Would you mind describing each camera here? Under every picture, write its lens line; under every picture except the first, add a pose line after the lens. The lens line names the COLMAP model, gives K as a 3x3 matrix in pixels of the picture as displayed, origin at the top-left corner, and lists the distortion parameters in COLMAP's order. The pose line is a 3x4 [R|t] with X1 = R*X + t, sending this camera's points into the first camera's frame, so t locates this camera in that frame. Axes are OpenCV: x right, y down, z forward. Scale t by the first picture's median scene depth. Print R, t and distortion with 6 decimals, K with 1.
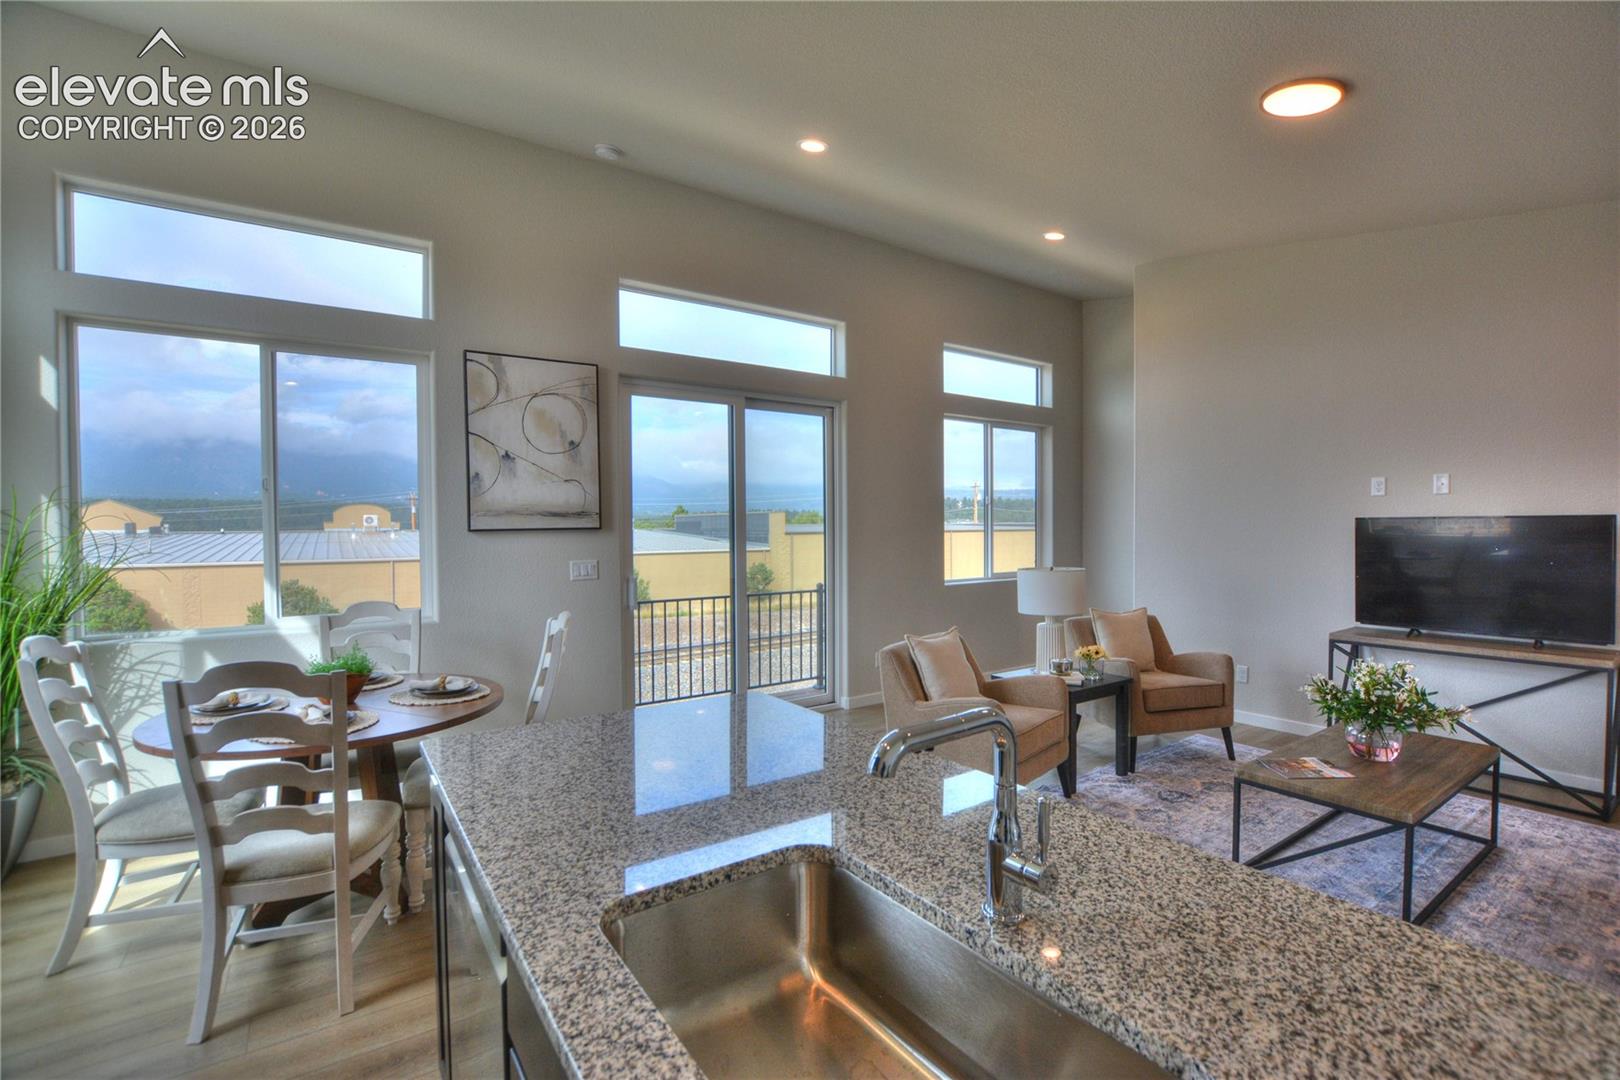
lens RADIAL K [[716.9, 0, 812.8], [0, 716.9, 543.6], [0, 0, 1]] dist [-0.034040, 0.002806]
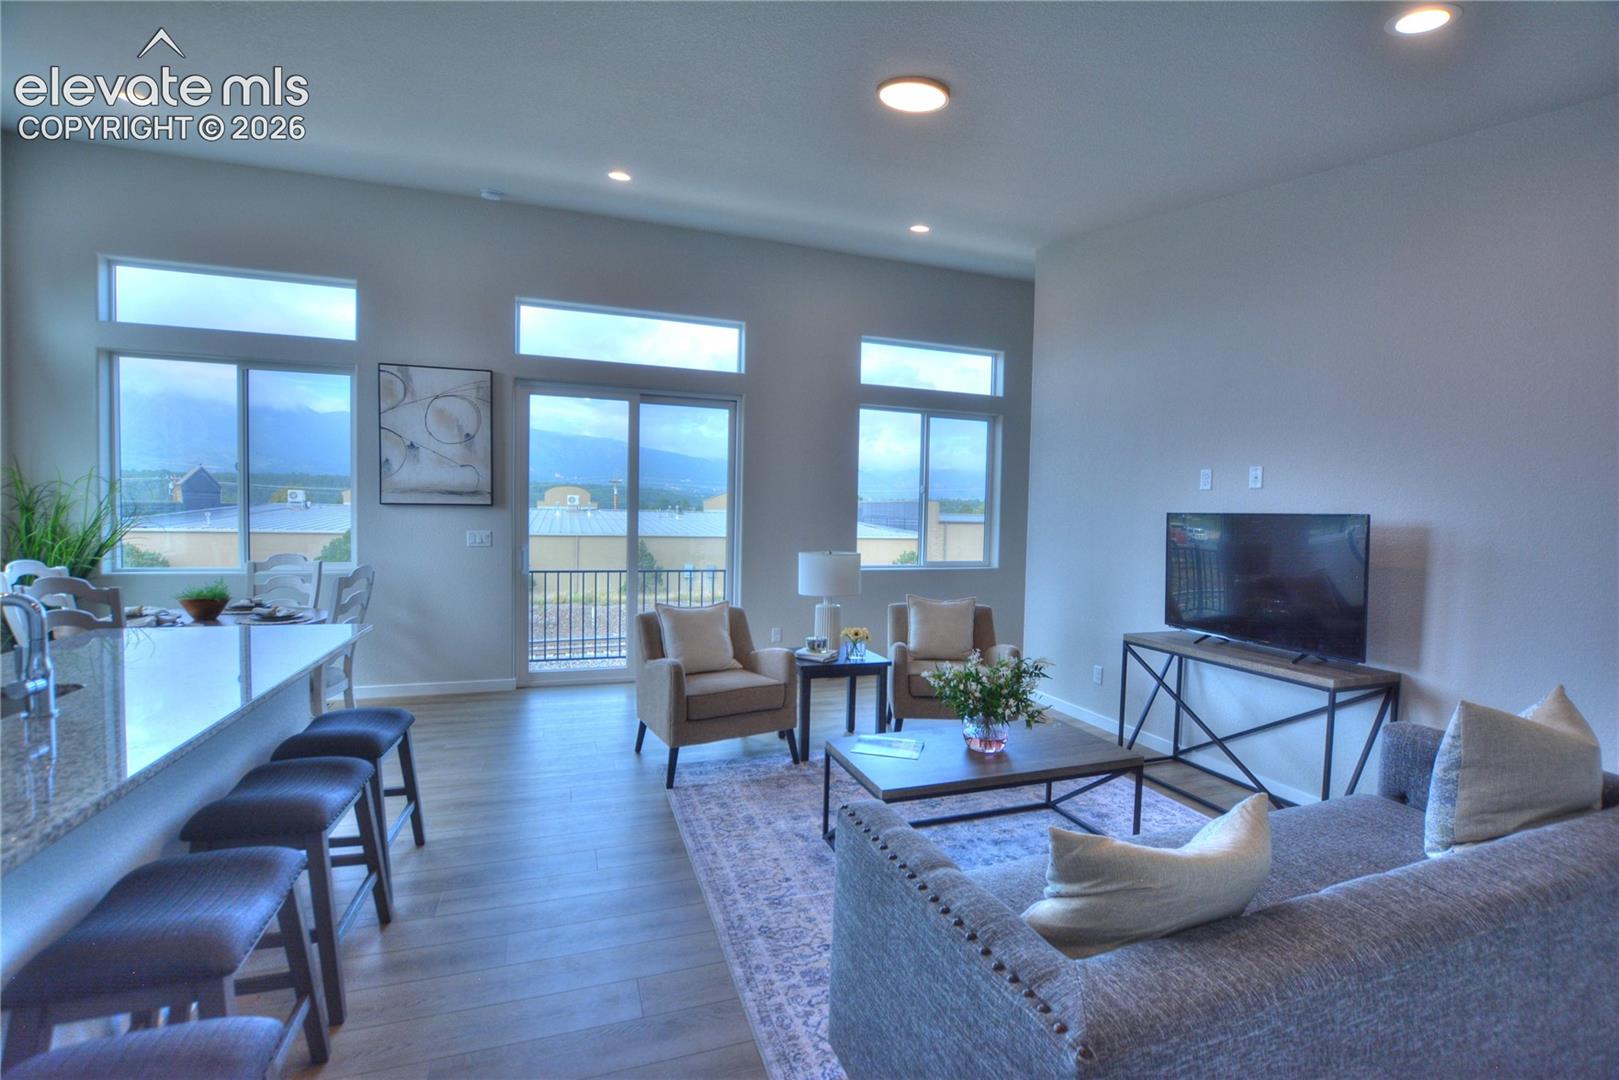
lens RADIAL K [[716.5, 0, 810.0], [0, 716.5, 541.3], [0, 0, 1]] dist [-0.034040, 0.002806]
pose [[0.964282, 0.037449, -0.262218, 0.535293], [-0.034023, 0.999266, 0.017598, 0.000591], [0.262685, -0.008048, 0.964848, -0.027912]]
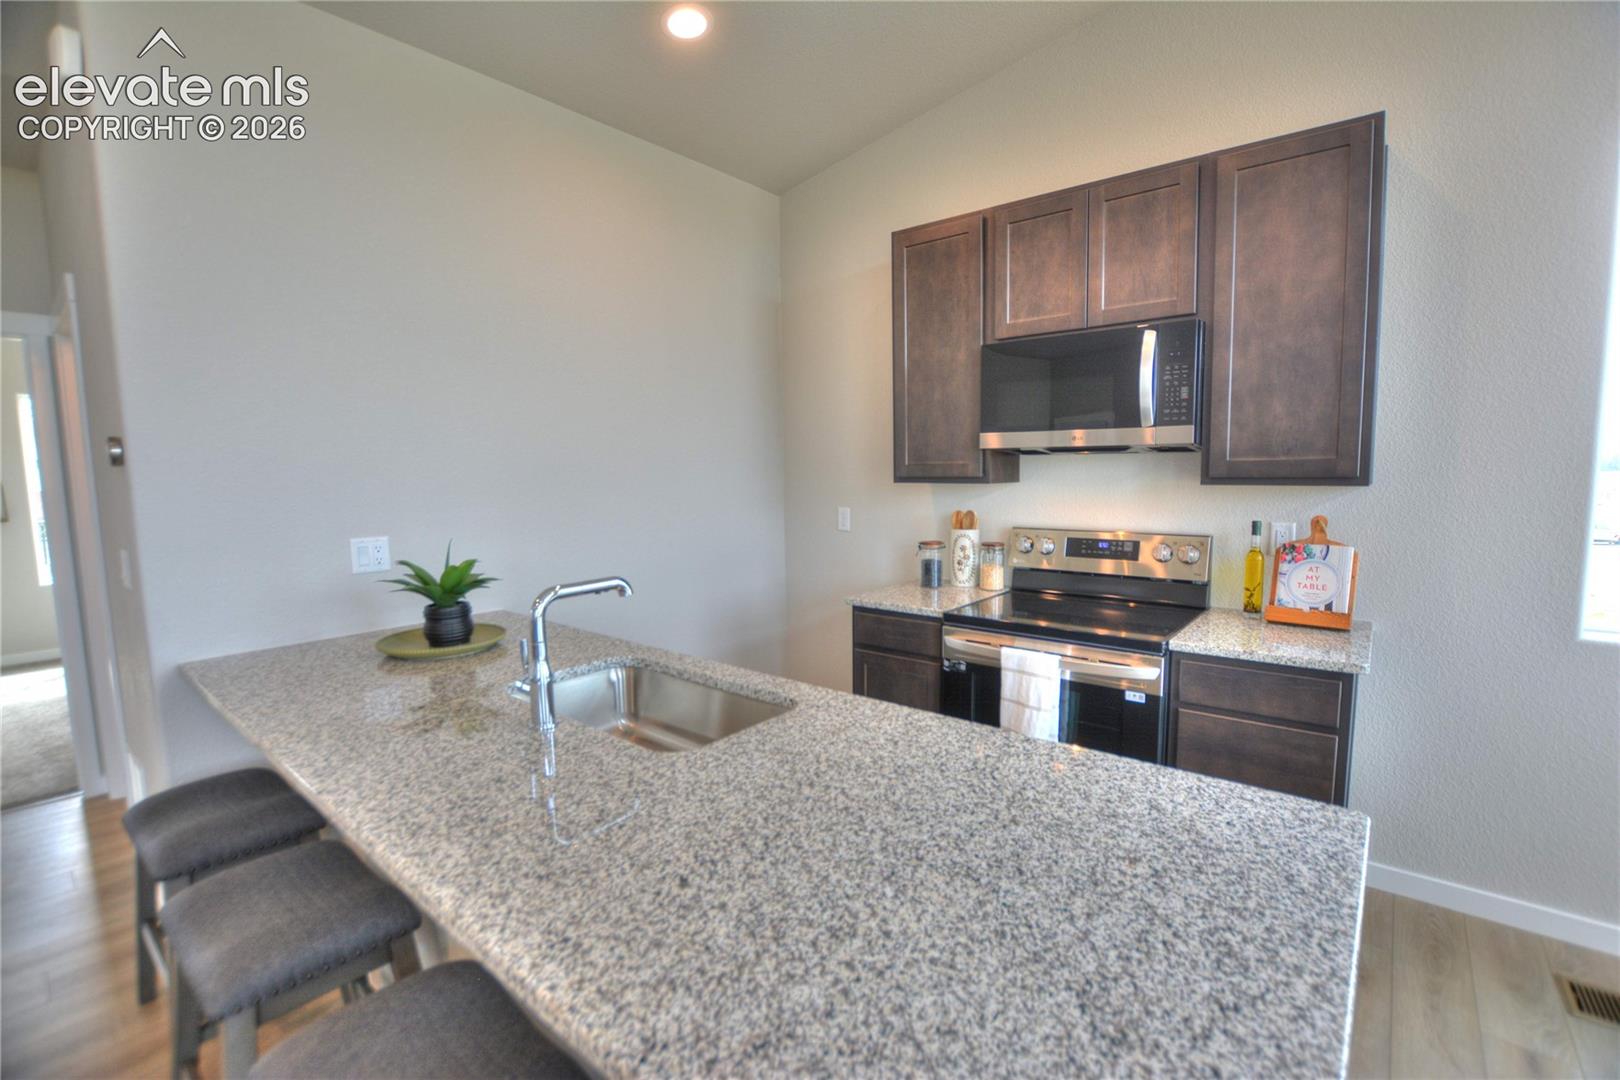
lens RADIAL K [[716.9, 0, 816.8], [0, 716.9, 539.5], [0, 0, 1]] dist [-0.034040, 0.002806]
pose [[-0.962744, 0.044508, -0.266726, 0.019887], [0.011038, 0.992008, 0.125692, -0.014191], [0.270189, 0.118065, -0.955541, 0.553266]]
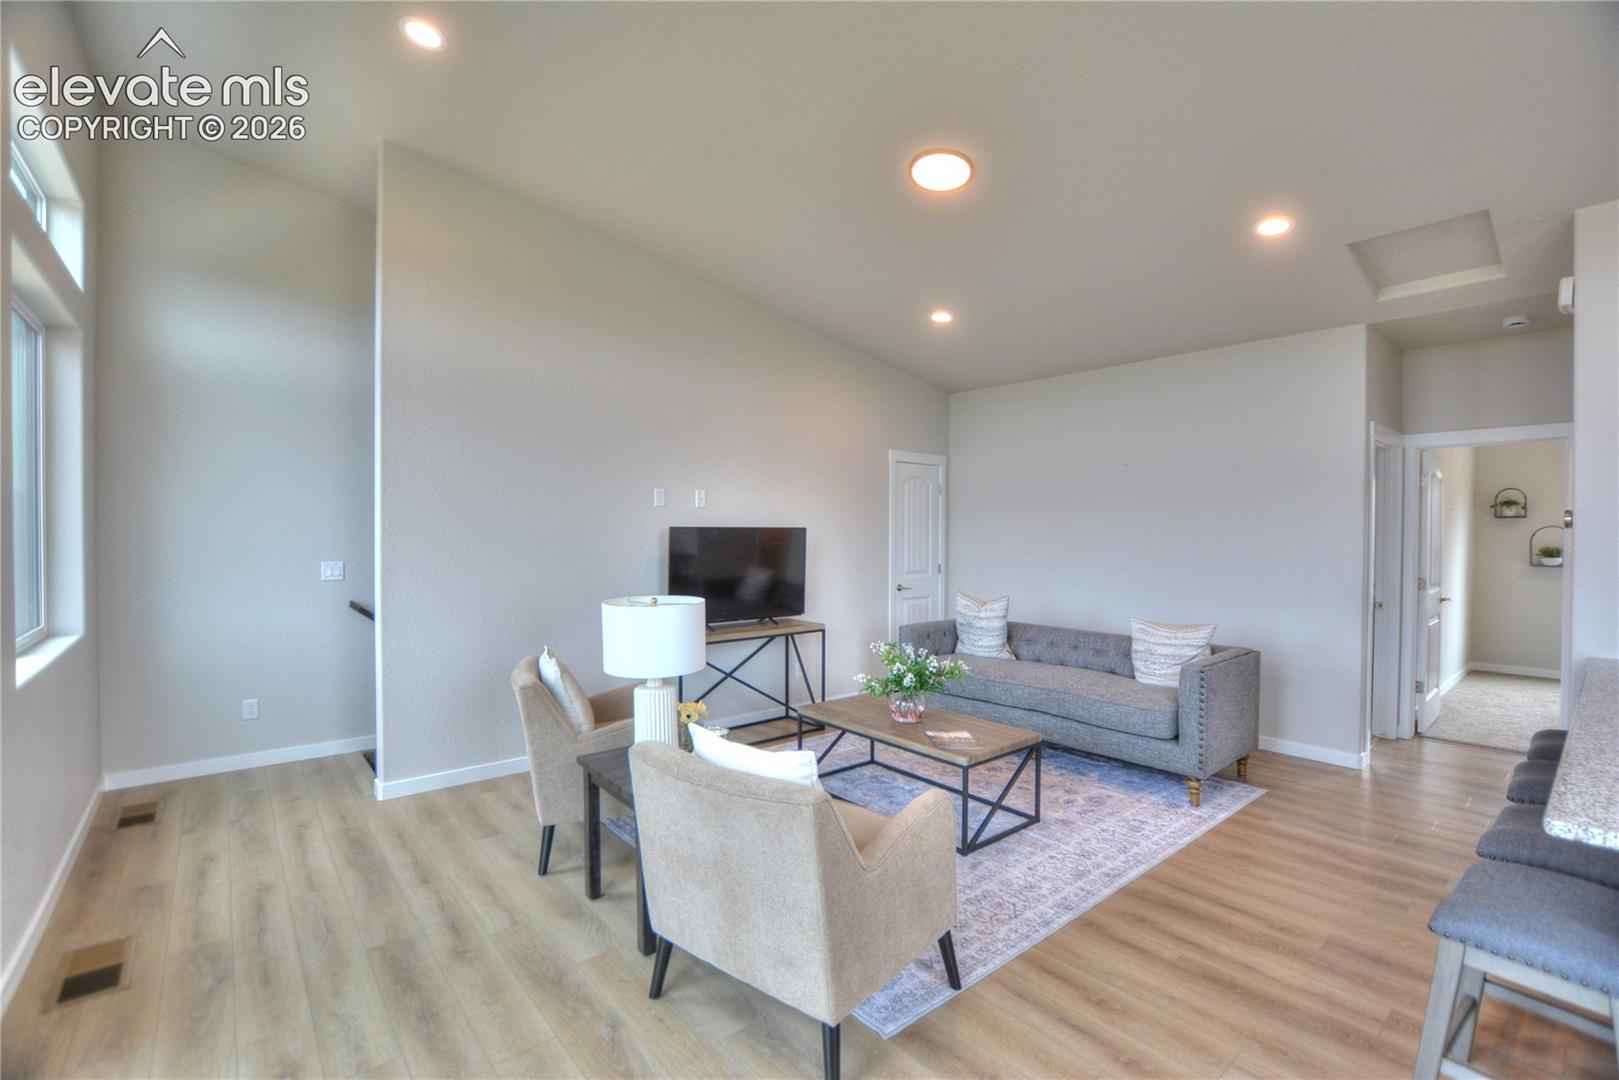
lens RADIAL K [[716.5, 0, 818.0], [0, 716.5, 546.6], [0, 0, 1]] dist [-0.034040, 0.002806]
pose [[-0.099366, -0.017119, 0.994904, -0.296051], [0.021575, 0.999580, 0.019354, -0.021618], [-0.994817, 0.023388, -0.098955, 0.842238]]
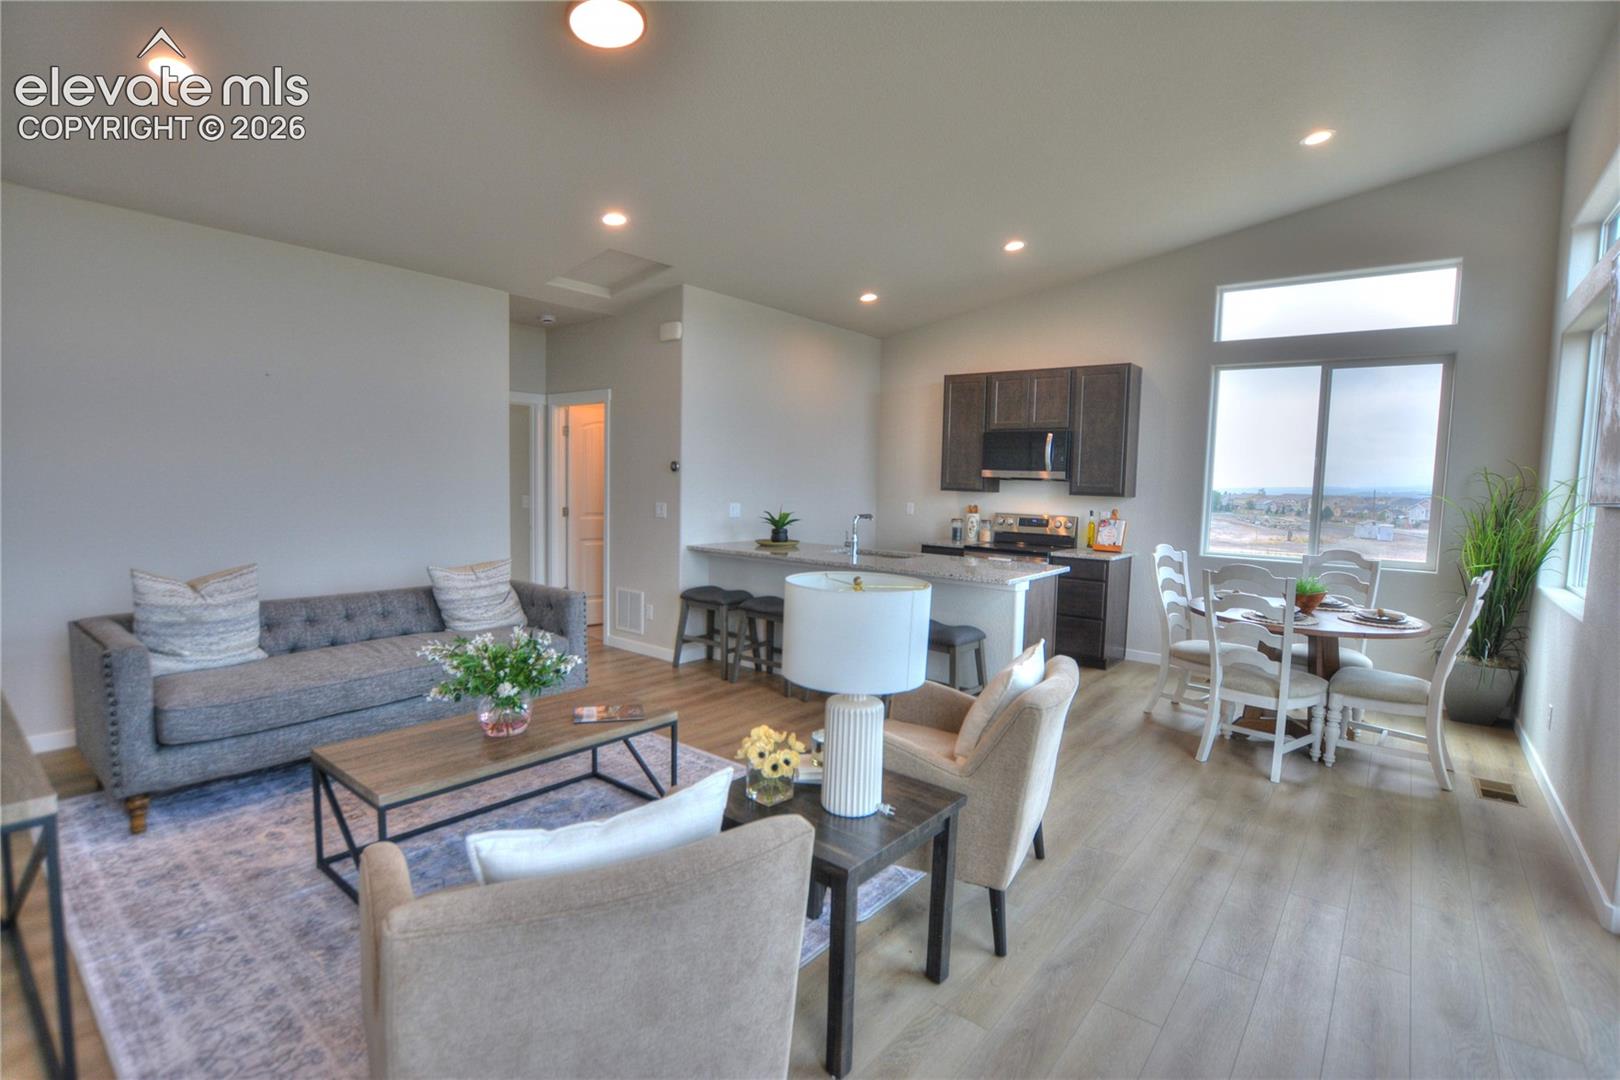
lens RADIAL K [[755.5, 0, 815.9], [0, 755.5, 539.3], [0, 0, 1]] dist [-0.024978, -0.000353]
pose [[-0.958017, 0.004823, -0.286672, 0.459573], [-0.026612, 0.994047, 0.105656, -0.038804], [0.285475, 0.108849, -0.952185, 1.334566]]
